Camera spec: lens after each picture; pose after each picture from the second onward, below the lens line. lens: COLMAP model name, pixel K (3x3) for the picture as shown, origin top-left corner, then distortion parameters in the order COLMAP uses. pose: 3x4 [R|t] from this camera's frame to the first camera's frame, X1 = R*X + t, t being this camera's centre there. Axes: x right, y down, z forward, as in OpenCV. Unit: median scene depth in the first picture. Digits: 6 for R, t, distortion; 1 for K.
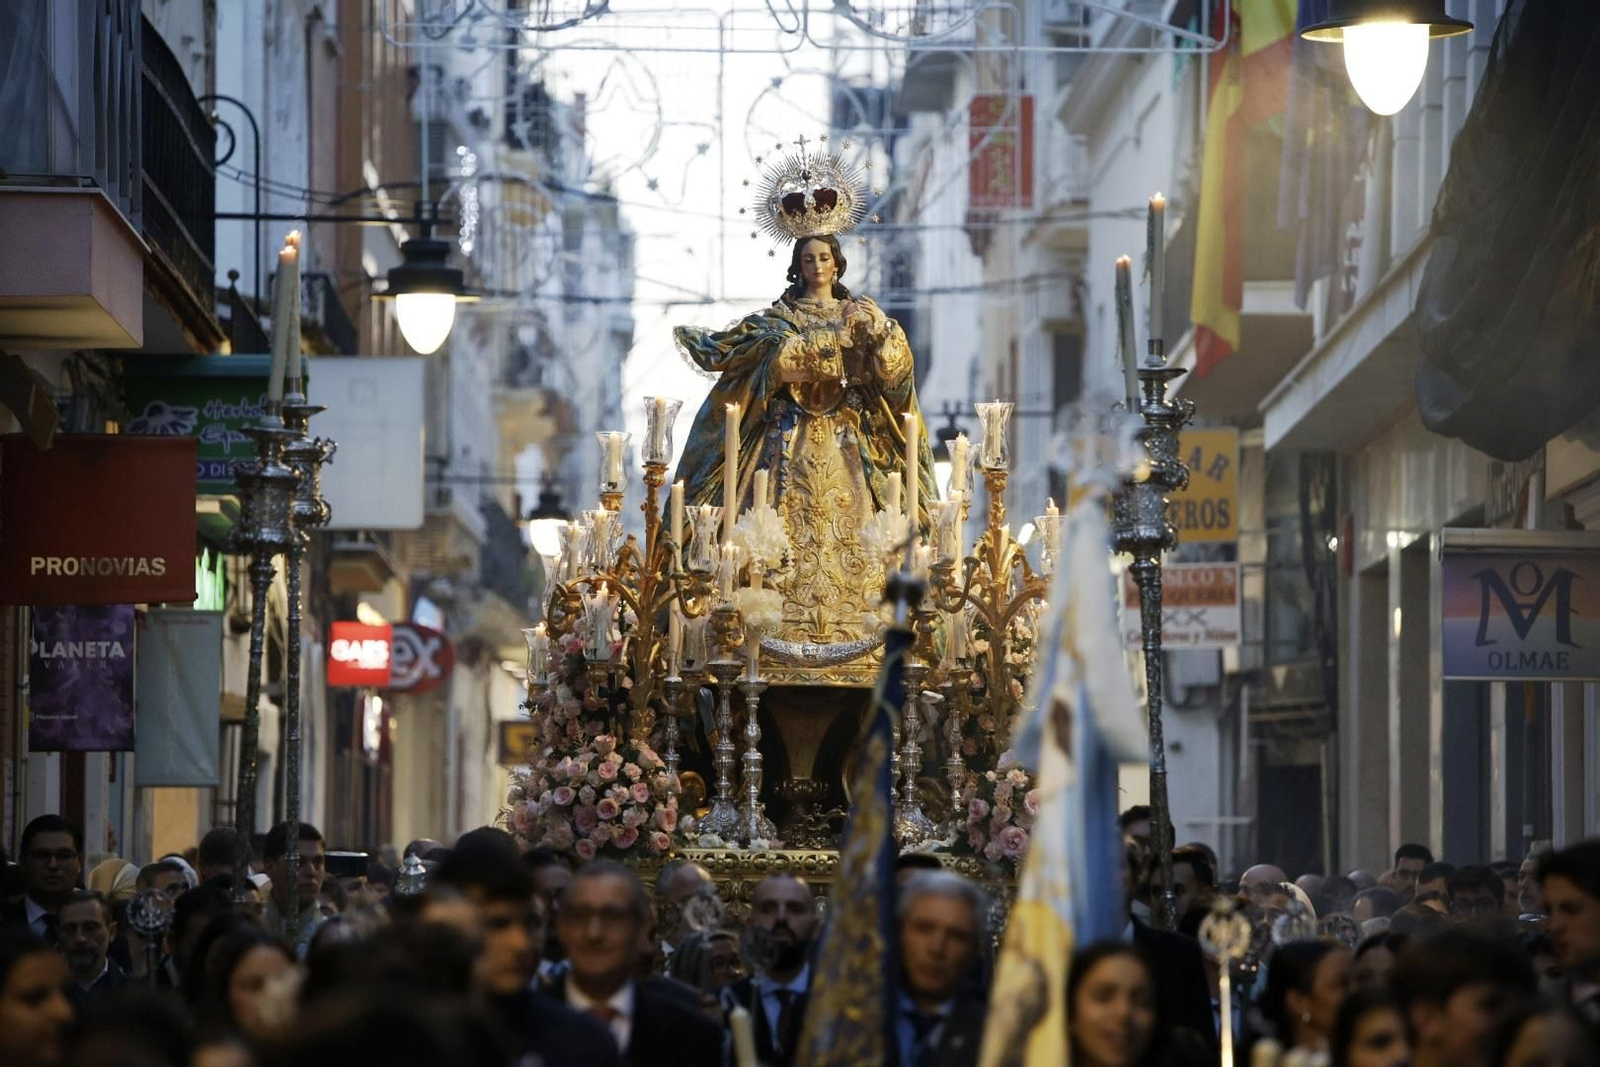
lens RADIAL K [[7833.3, 0, 800.5], [0, 7833.3, 535.9], [0, 0, 1]] dist [1.345755, 0.000000]
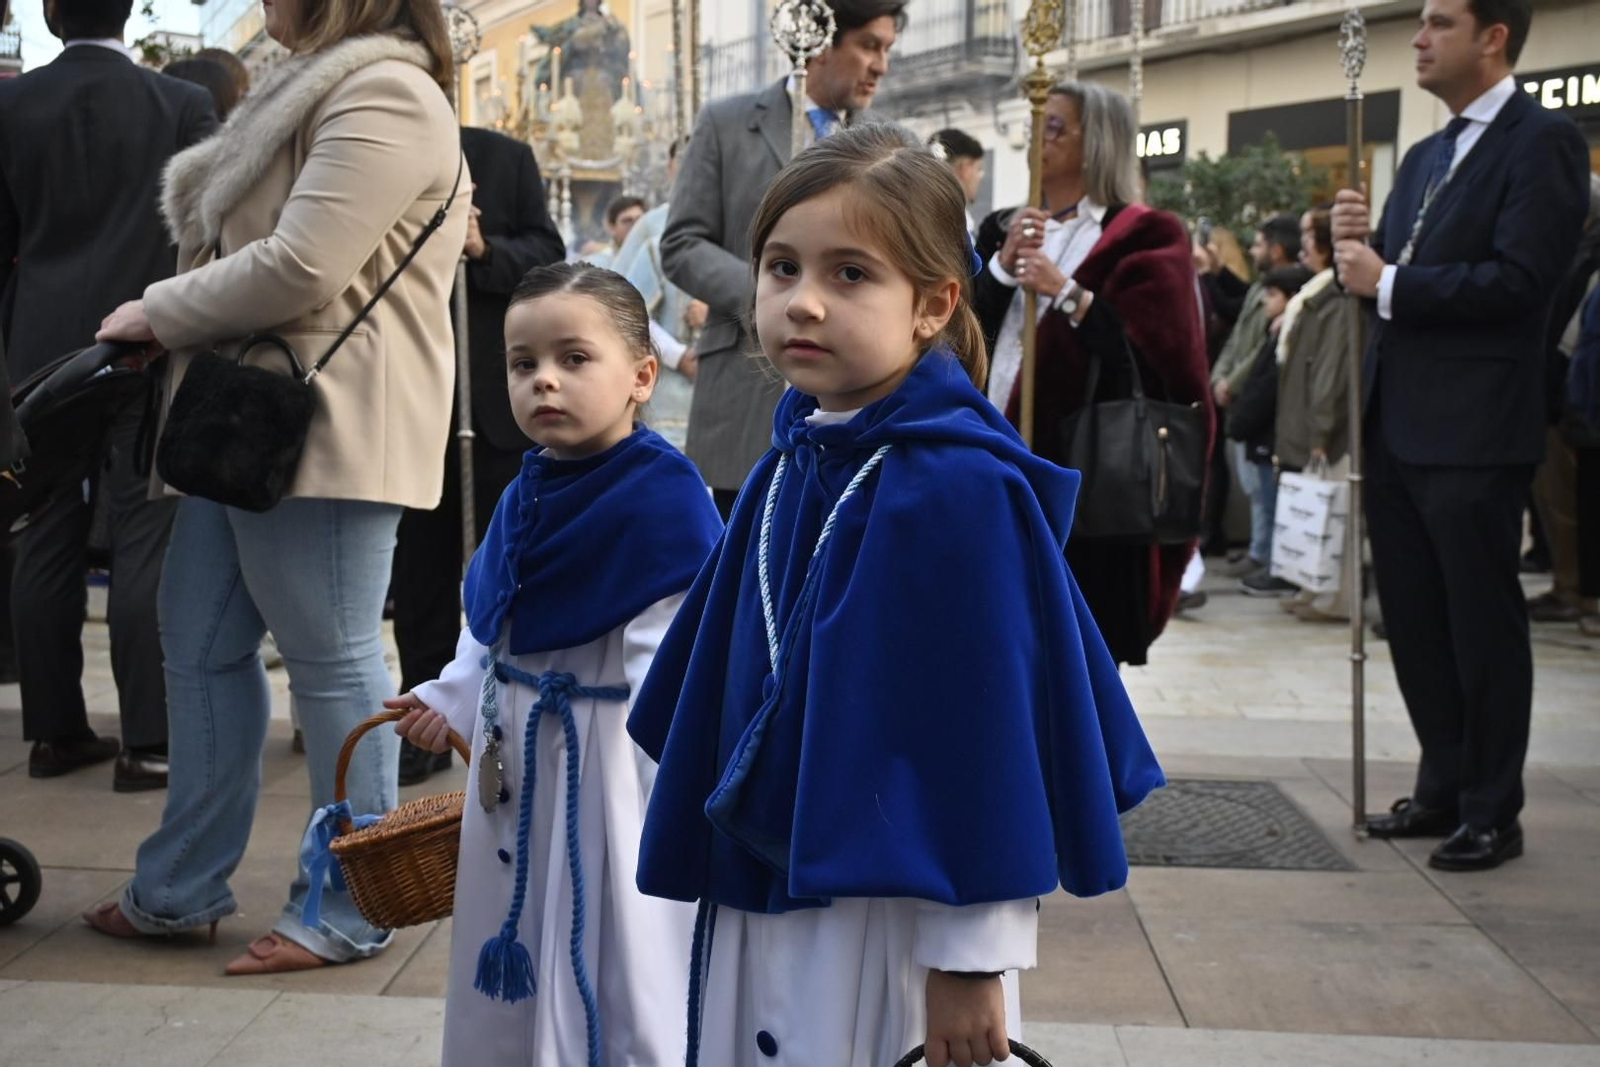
lens RADIAL K [[1817.8, 0, 800.2], [0, 1817.8, 534.0], [0, 0, 1]] dist [0.015489, 0.000000]
pose [[0.990542, -0.009423, 0.136889, -0.012109], [-0.009684, 0.990350, 0.138250, 0.049241], [-0.136870, -0.138268, 0.980892, 0.445926]]
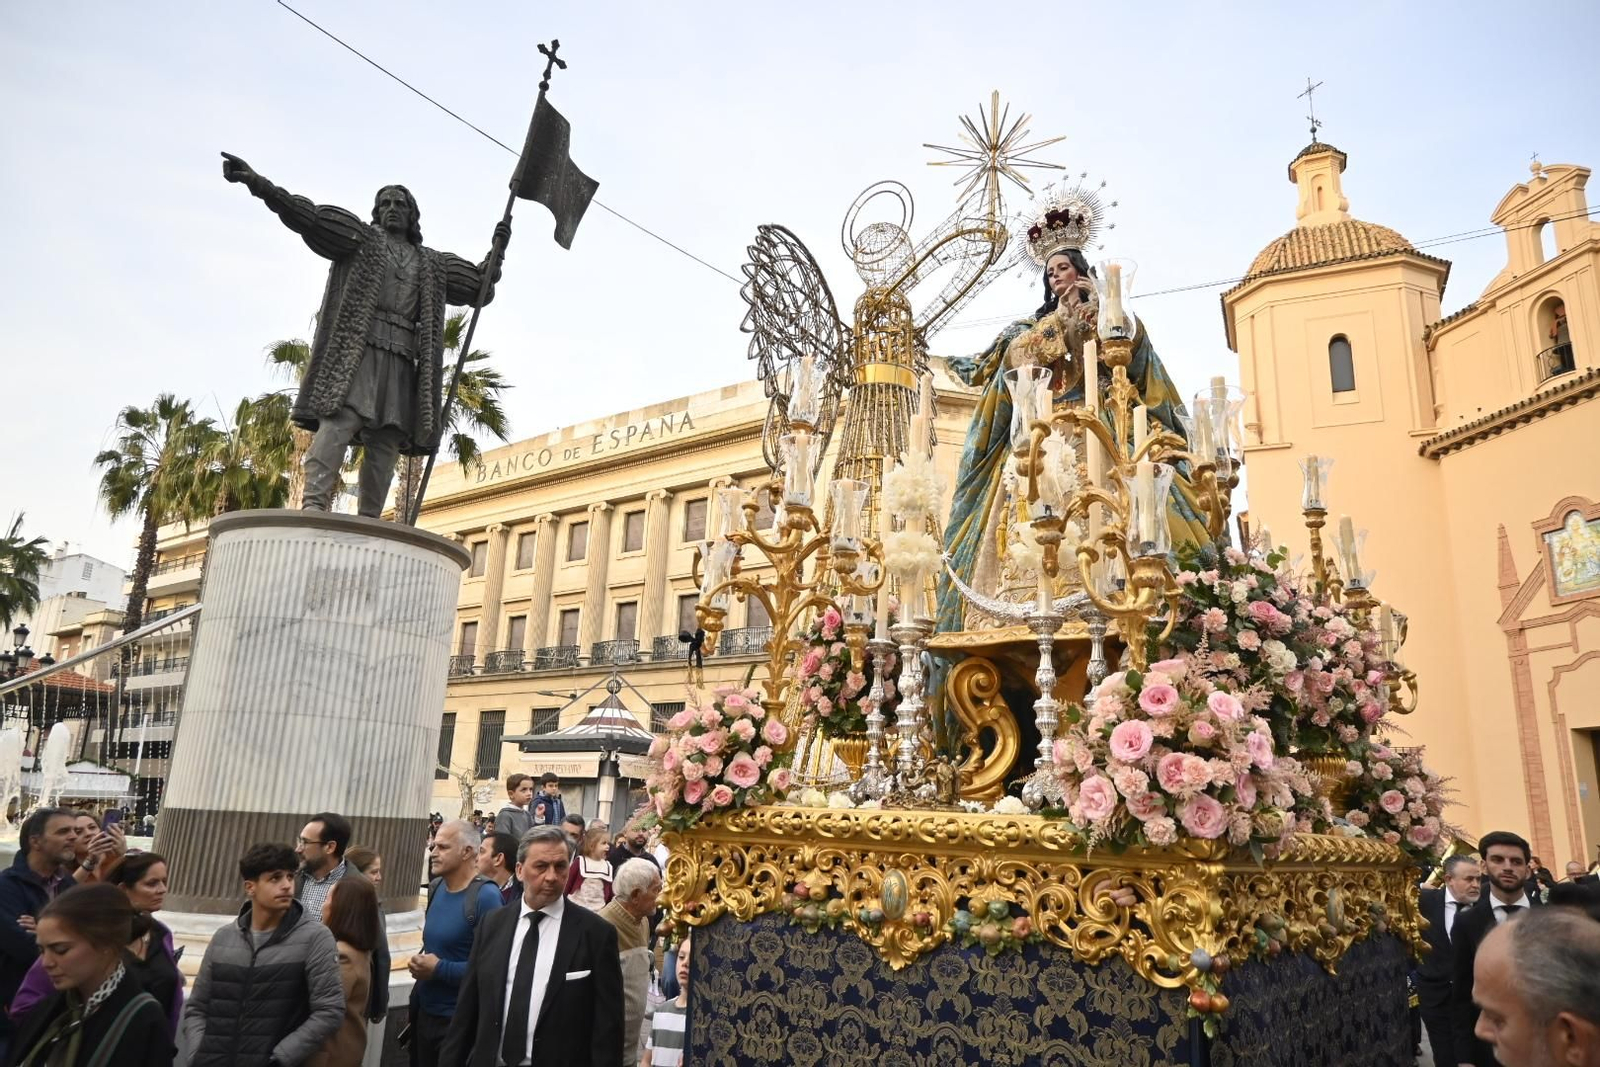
lens RADIAL K [[1079.4, 0, 813.5], [0, 1079.4, 532.2], [0, 0, 1]] dist [0.003369, 0.003385]
pose [[0.743058, -0.156399, -0.650695, 0.072110], [-0.001526, 0.971910, -0.235348, 0.037863], [0.669225, 0.175870, 0.721947, 0.895506]]
